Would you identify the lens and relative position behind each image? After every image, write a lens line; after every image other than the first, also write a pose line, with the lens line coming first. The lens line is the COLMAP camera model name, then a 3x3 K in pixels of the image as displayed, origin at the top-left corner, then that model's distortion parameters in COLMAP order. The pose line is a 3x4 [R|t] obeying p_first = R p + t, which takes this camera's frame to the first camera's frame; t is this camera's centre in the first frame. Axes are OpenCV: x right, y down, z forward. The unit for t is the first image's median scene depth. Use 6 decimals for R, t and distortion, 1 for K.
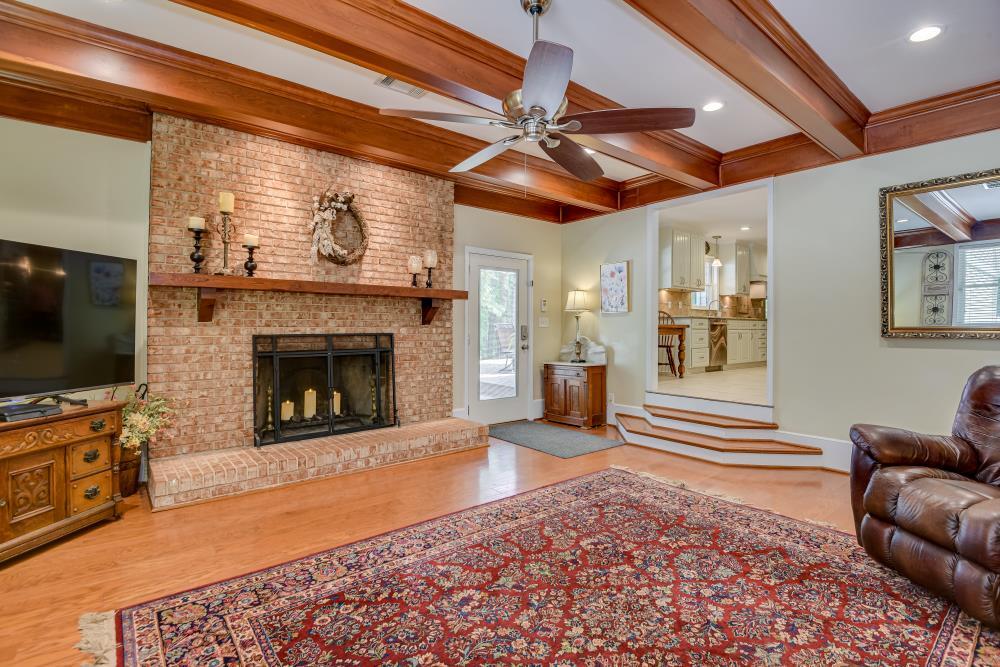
lens RADIAL K [[465.2, 0, 499.9], [0, 465.2, 330.0], [0, 0, 1]] dist [-0.002931, -0.000333]
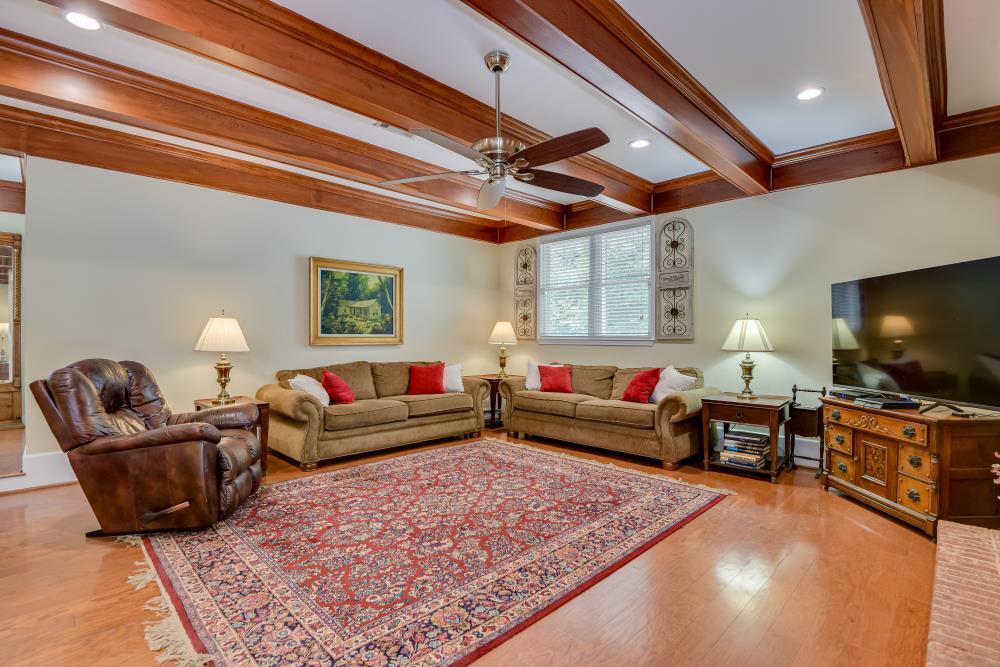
lens RADIAL K [[465.2, 0, 498.0], [0, 465.2, 335.4], [0, 0, 1]] dist [-0.002931, -0.000333]
pose [[-0.994553, -0.007038, -0.103996, 0.194248], [-0.007518, 0.999963, 0.004231, -0.012584], [0.103963, 0.004989, -0.994569, 2.169237]]
